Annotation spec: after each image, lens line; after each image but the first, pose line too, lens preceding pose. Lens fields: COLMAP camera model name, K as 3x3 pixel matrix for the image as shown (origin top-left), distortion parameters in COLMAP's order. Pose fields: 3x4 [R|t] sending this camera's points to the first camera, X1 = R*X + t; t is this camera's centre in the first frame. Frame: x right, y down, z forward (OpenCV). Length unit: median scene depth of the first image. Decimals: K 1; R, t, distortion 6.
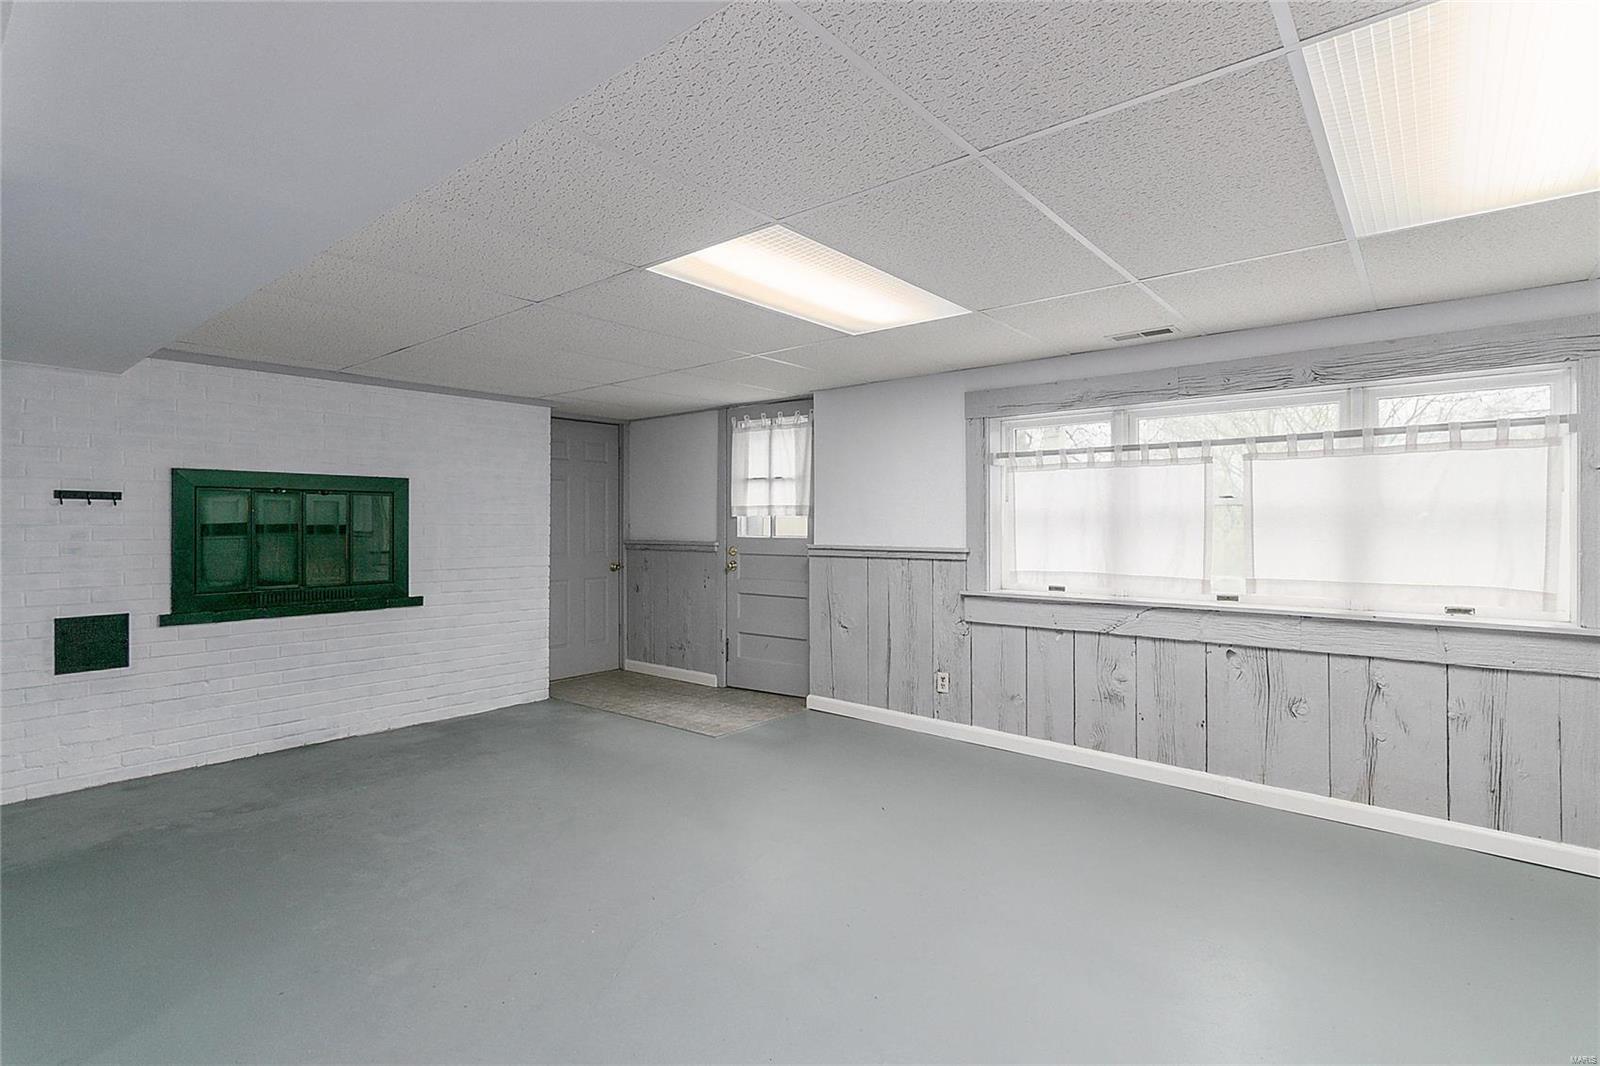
lens RADIAL K [[767.4, 0, 800.0], [0, 767.4, 533.0], [0, 0, 1]] dist [0.001036, 0.000814]
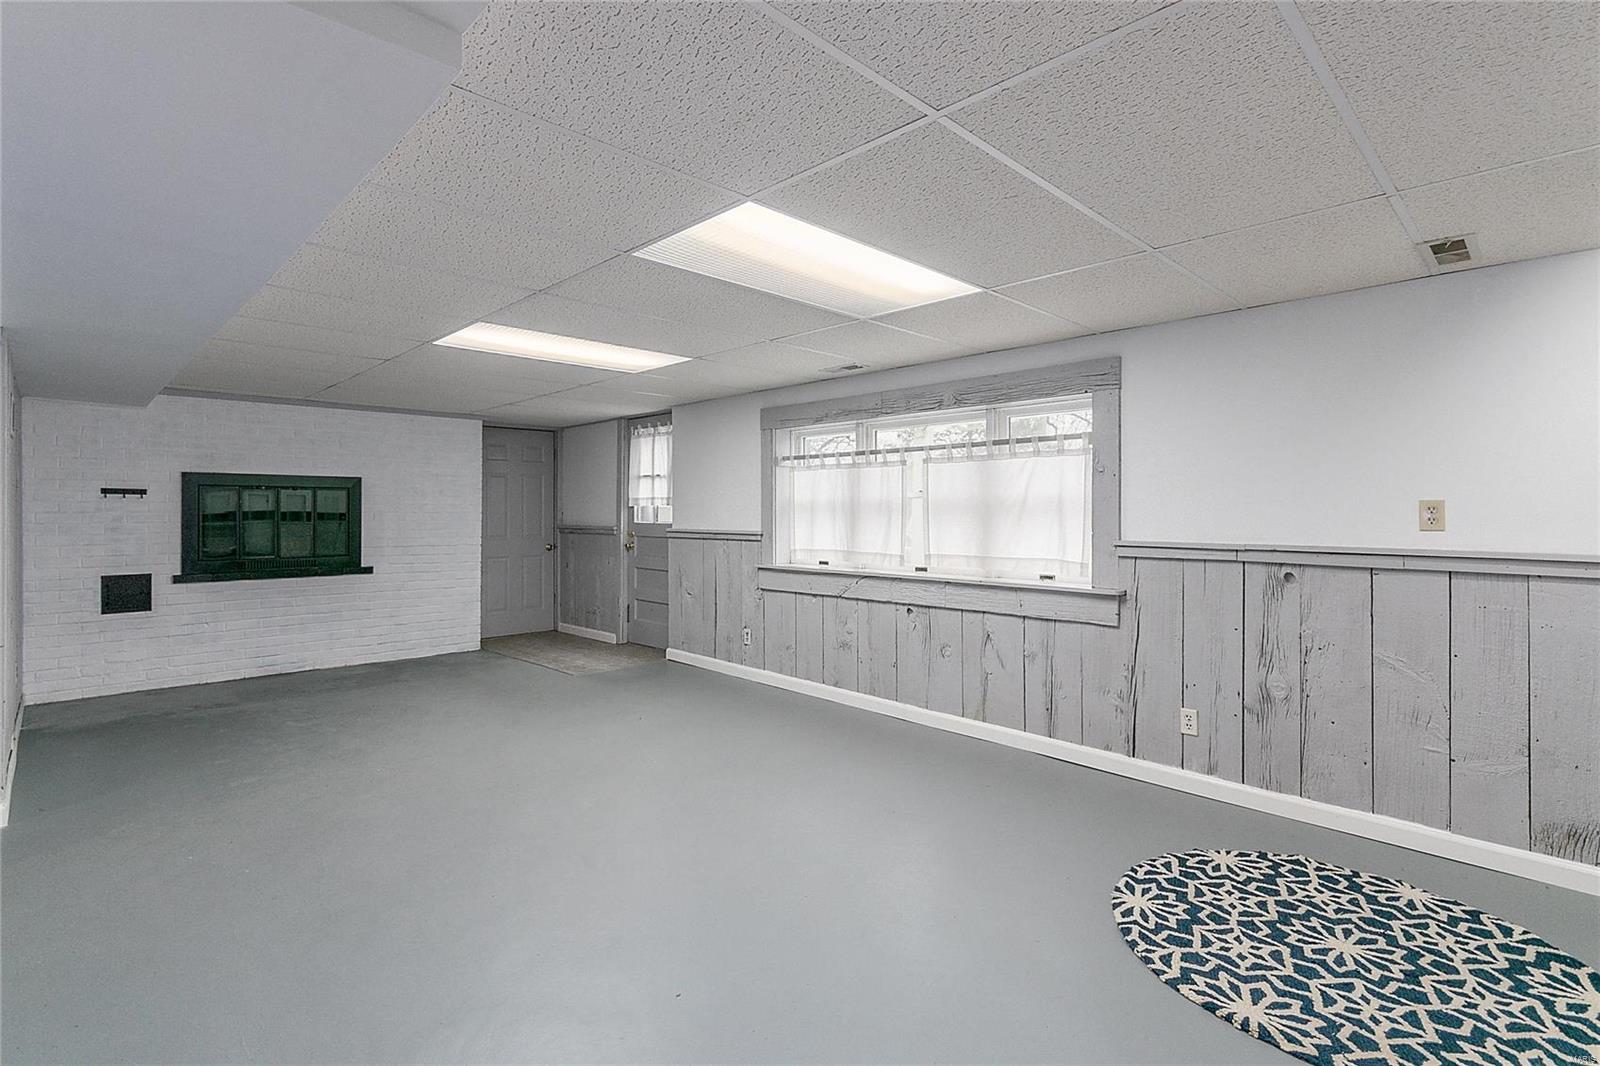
lens RADIAL K [[756.2, 0, 789.6], [0, 756.2, 521.9], [0, 0, 1]] dist [0.000760, 0.000686]
pose [[0.995043, 0.002430, -0.099416, 0.391534], [-0.002461, 0.999997, -0.000192, 0.004695], [0.099415, 0.000436, 0.995046, -0.249422]]
